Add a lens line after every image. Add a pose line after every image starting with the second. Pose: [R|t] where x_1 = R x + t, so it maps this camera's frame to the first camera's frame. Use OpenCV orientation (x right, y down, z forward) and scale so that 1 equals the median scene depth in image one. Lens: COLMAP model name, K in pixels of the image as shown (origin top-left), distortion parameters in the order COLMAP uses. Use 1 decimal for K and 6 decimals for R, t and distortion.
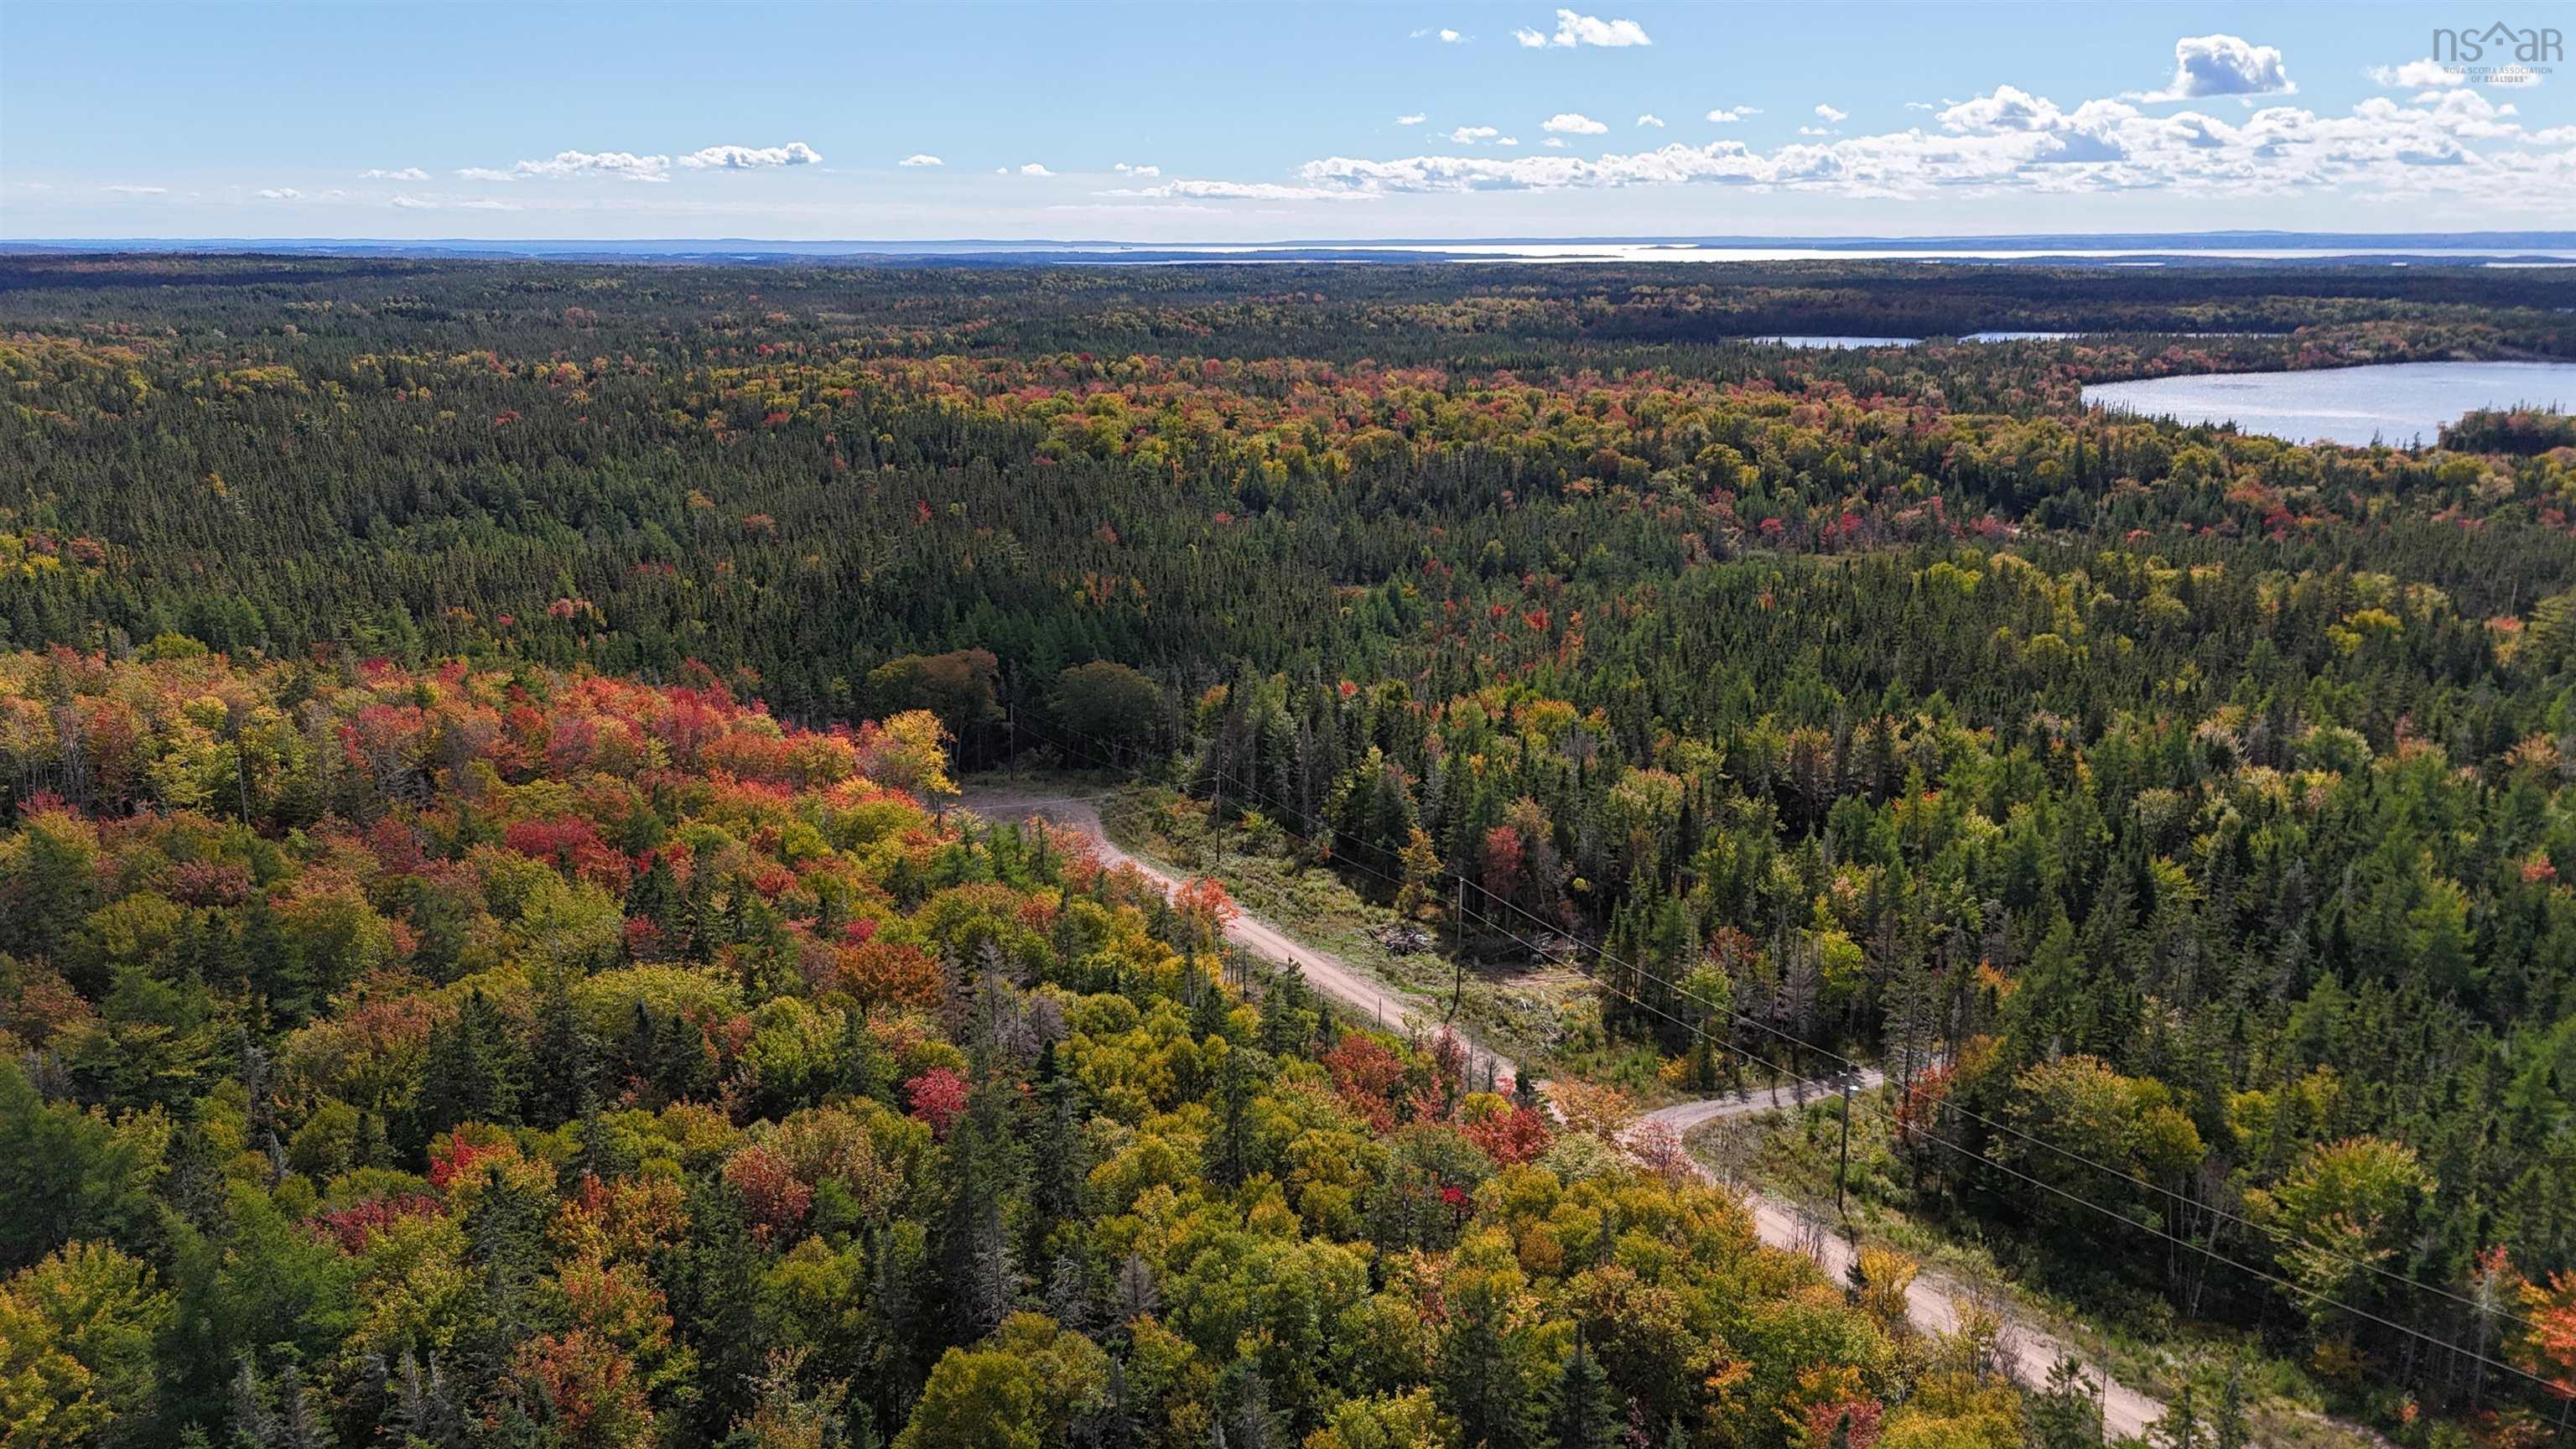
lens RADIAL K [[1906.6, 0, 1281.3], [0, 1906.6, 733.9], [0, 0, 1]] dist [0.081055, -0.086254]
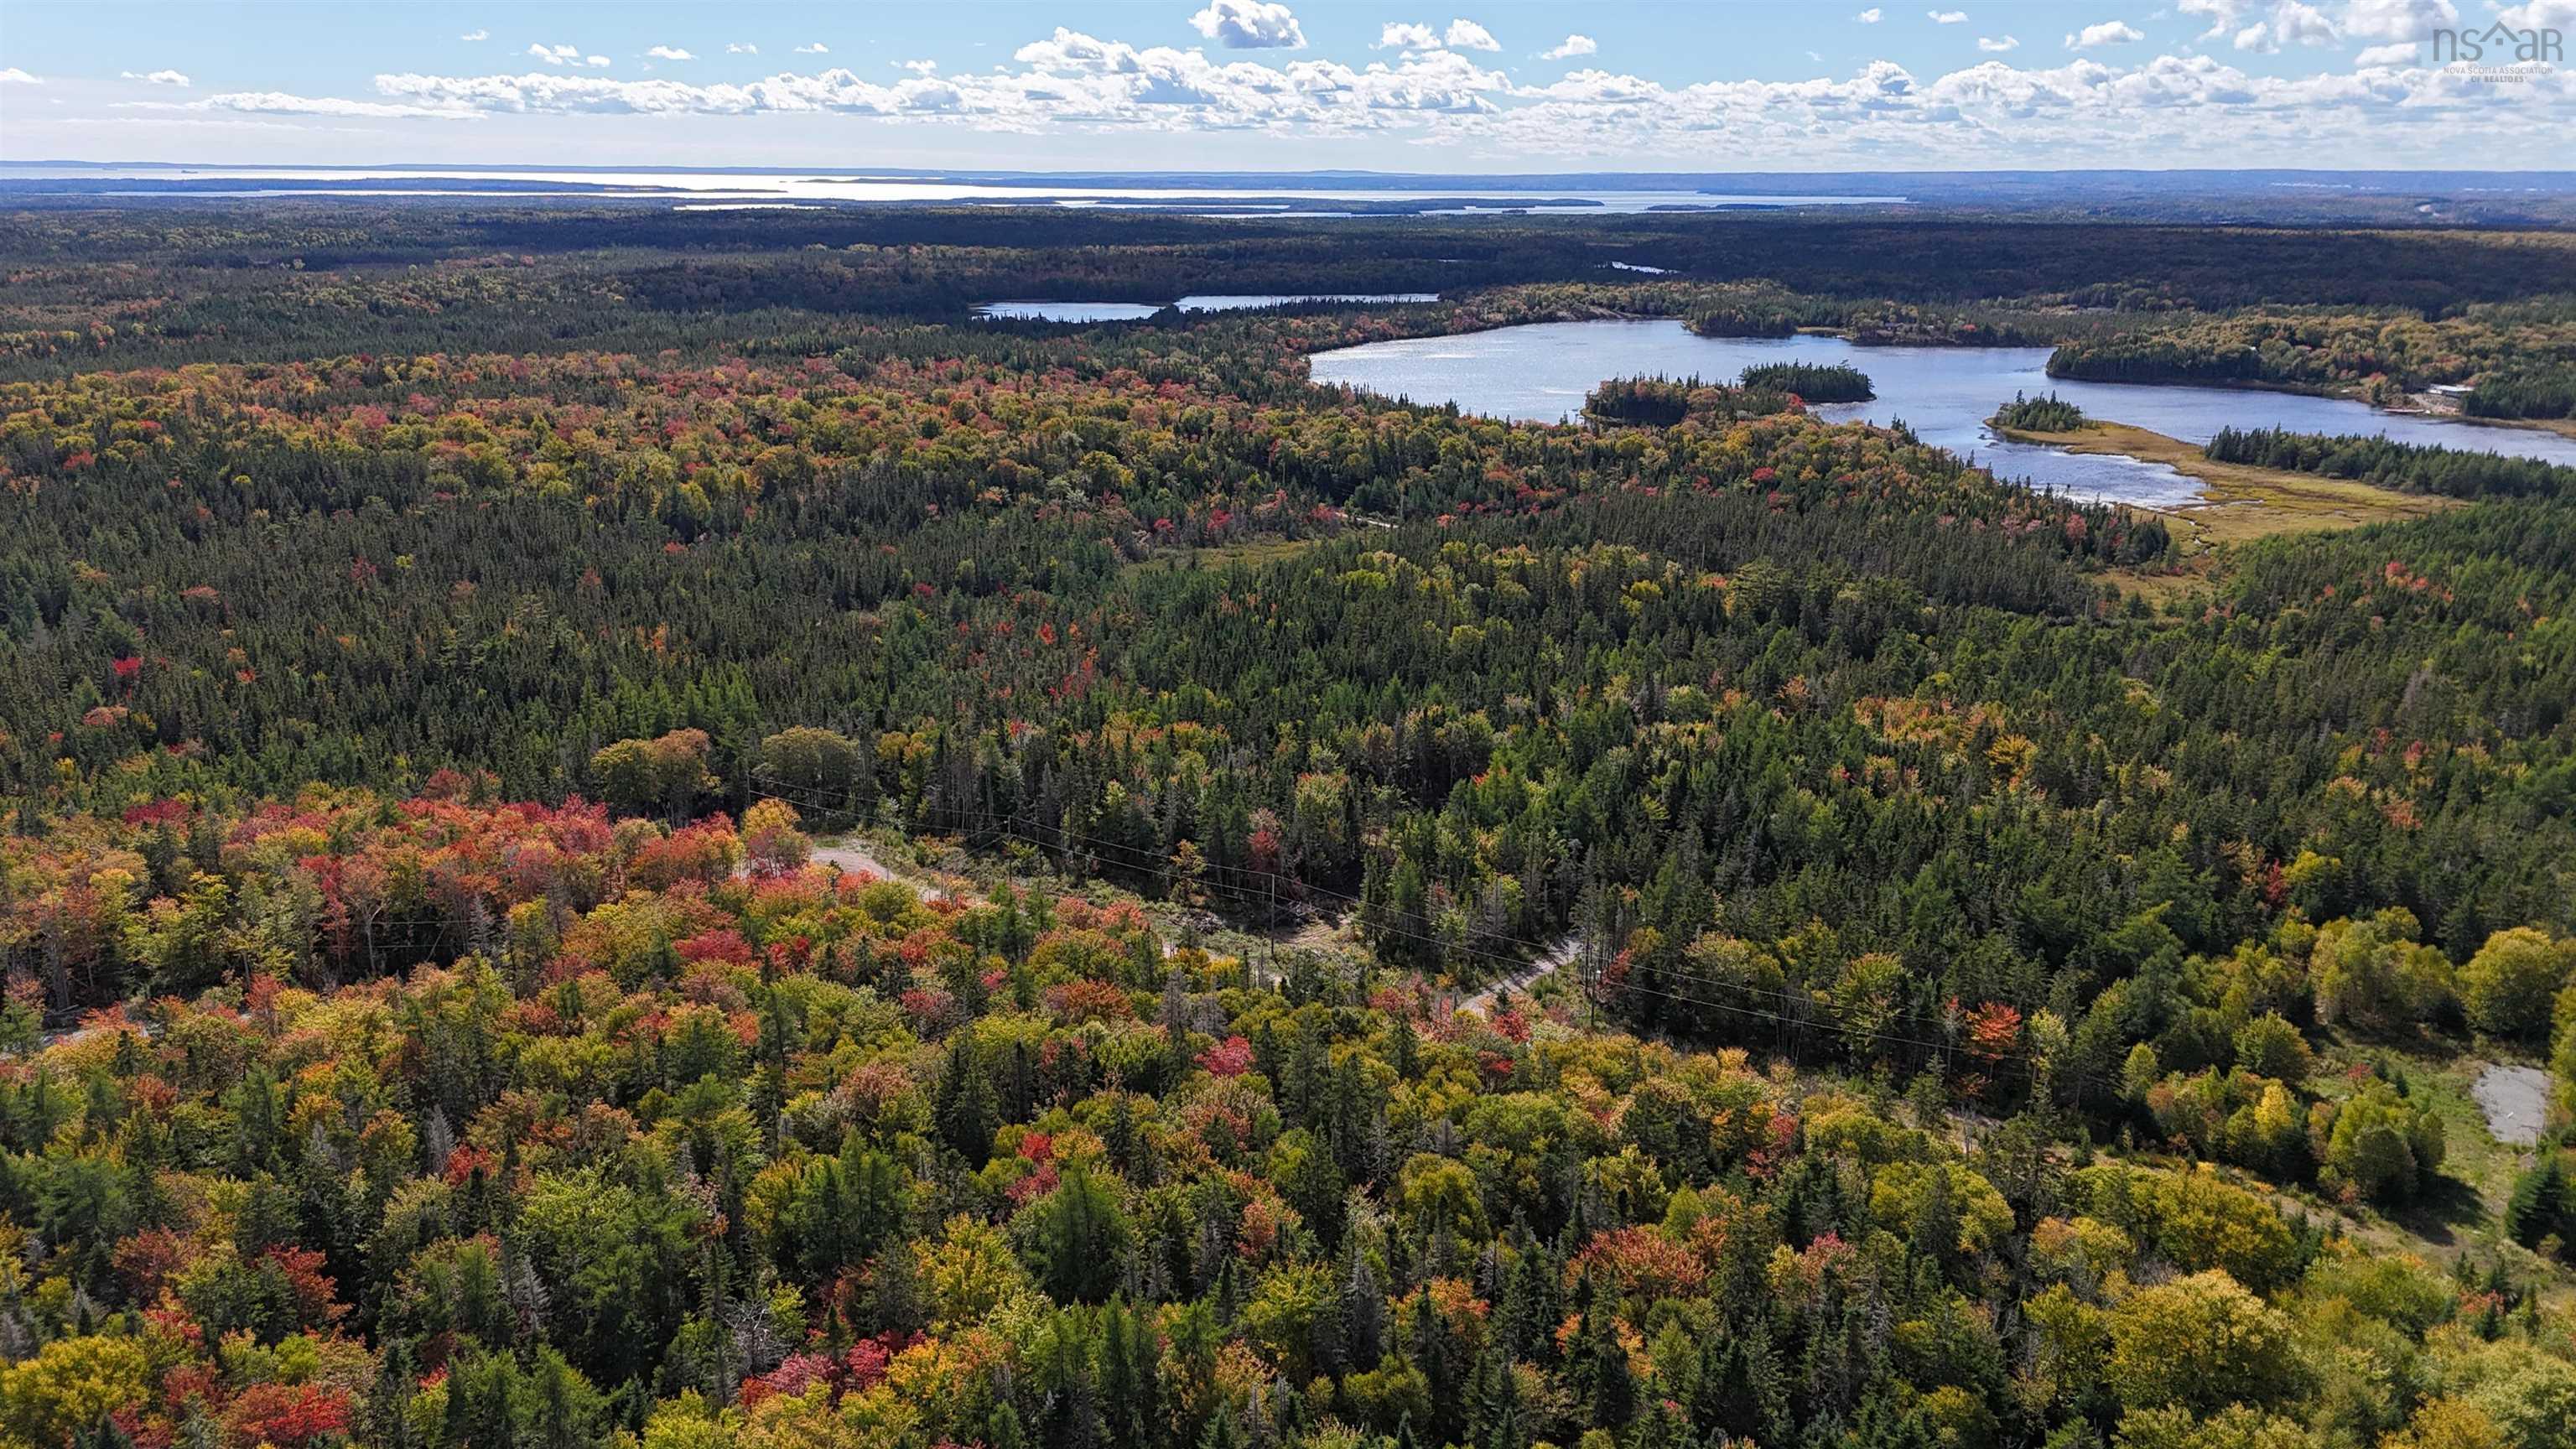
lens RADIAL K [[1906.6, 0, 1278.8], [0, 1906.6, 721.6], [0, 0, 1]] dist [0.081055, -0.086254]
pose [[0.913369, -0.108084, 0.392524, -0.212424], [0.097107, 0.994126, 0.047780, -0.050584], [-0.395383, -0.005524, 0.918500, -0.153023]]
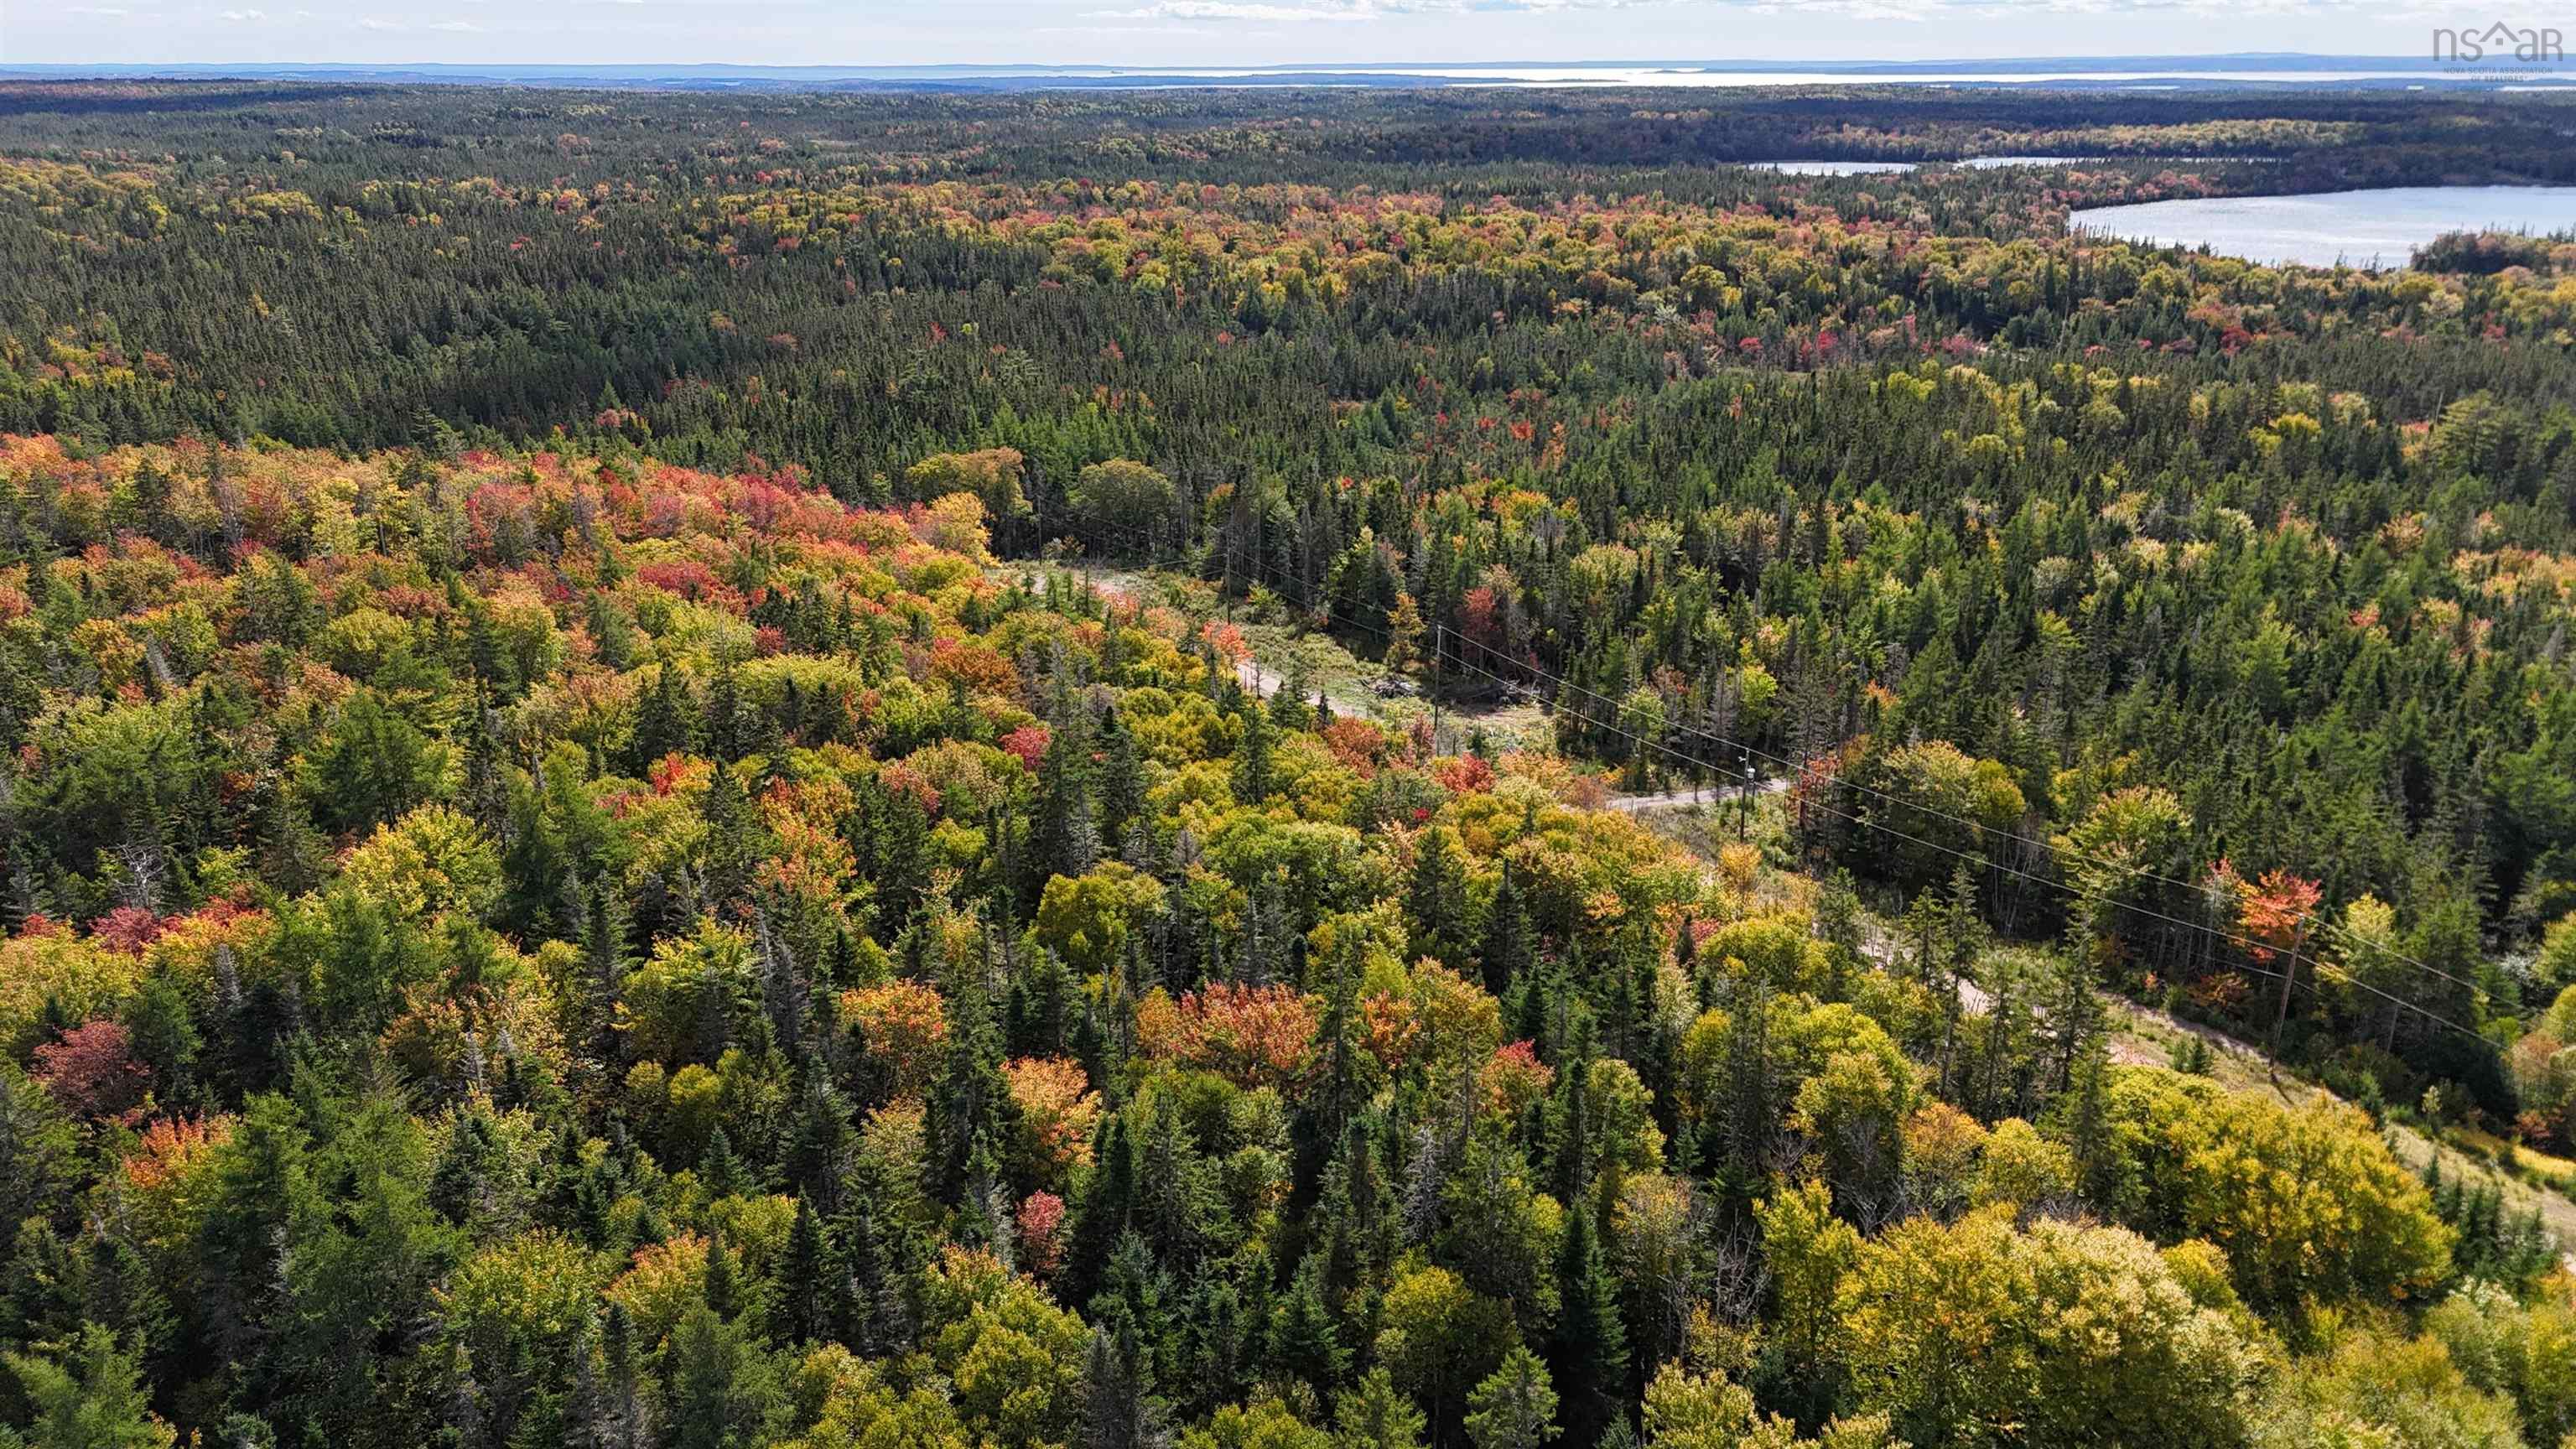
lens RADIAL K [[1906.6, 0, 1282.4], [0, 1906.6, 732.0], [0, 0, 1]] dist [0.081055, -0.086254]
pose [[0.999996, -0.001905, 0.002118, -0.002131], [0.001725, 0.996609, 0.082265, 0.020778], [-0.002267, -0.082261, 0.996608, -0.079815]]
